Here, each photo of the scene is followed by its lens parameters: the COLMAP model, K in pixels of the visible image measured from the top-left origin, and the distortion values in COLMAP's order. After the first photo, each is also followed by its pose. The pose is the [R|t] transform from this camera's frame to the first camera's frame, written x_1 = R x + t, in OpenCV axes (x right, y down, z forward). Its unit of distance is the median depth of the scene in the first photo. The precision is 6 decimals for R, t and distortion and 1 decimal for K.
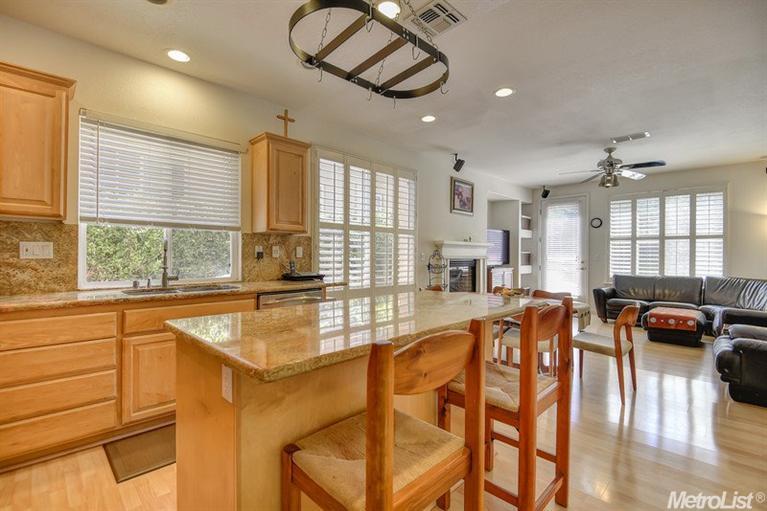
lens RADIAL K [[351.6, 0, 383.0], [0, 351.6, 257.6], [0, 0, 1]] dist [-0.001006, -0.000942]
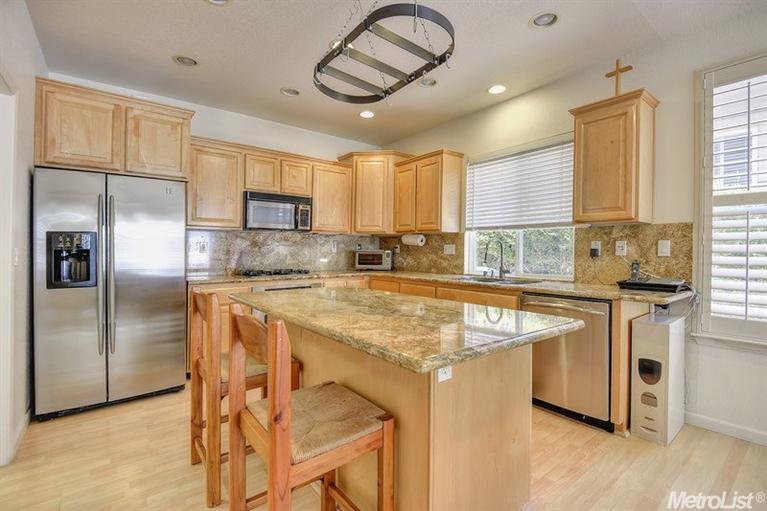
lens RADIAL K [[351.6, 0, 380.8], [0, 351.6, 251.9], [0, 0, 1]] dist [-0.001006, -0.000942]
pose [[-0.127481, -0.002322, -0.991838, 0.612853], [-0.010827, 0.999941, -0.000950, -0.002450], [0.991782, 0.010618, -0.127499, 0.681805]]
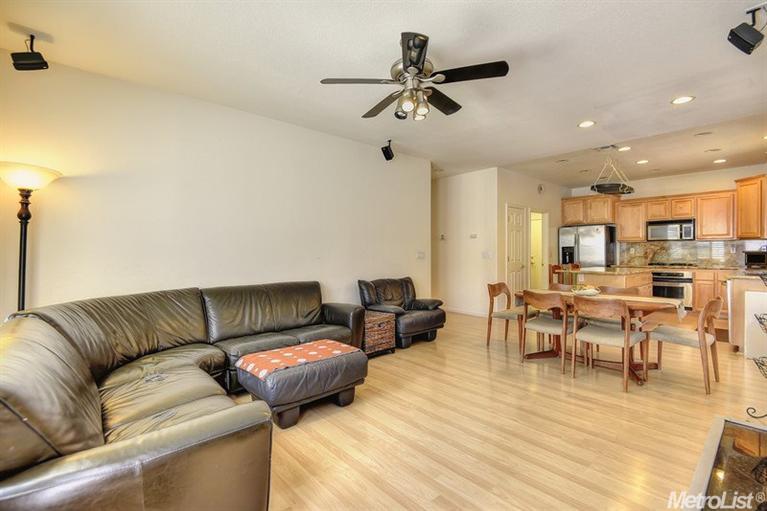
lens RADIAL K [[351.6, 0, 381.0], [0, 351.6, 253.5], [0, 0, 1]] dist [-0.001006, -0.000942]
pose [[-0.998700, -0.000845, 0.050961, 0.747951], [-0.000730, 0.999997, 0.002274, -0.001090], [-0.050963, 0.002234, -0.998698, 1.158003]]
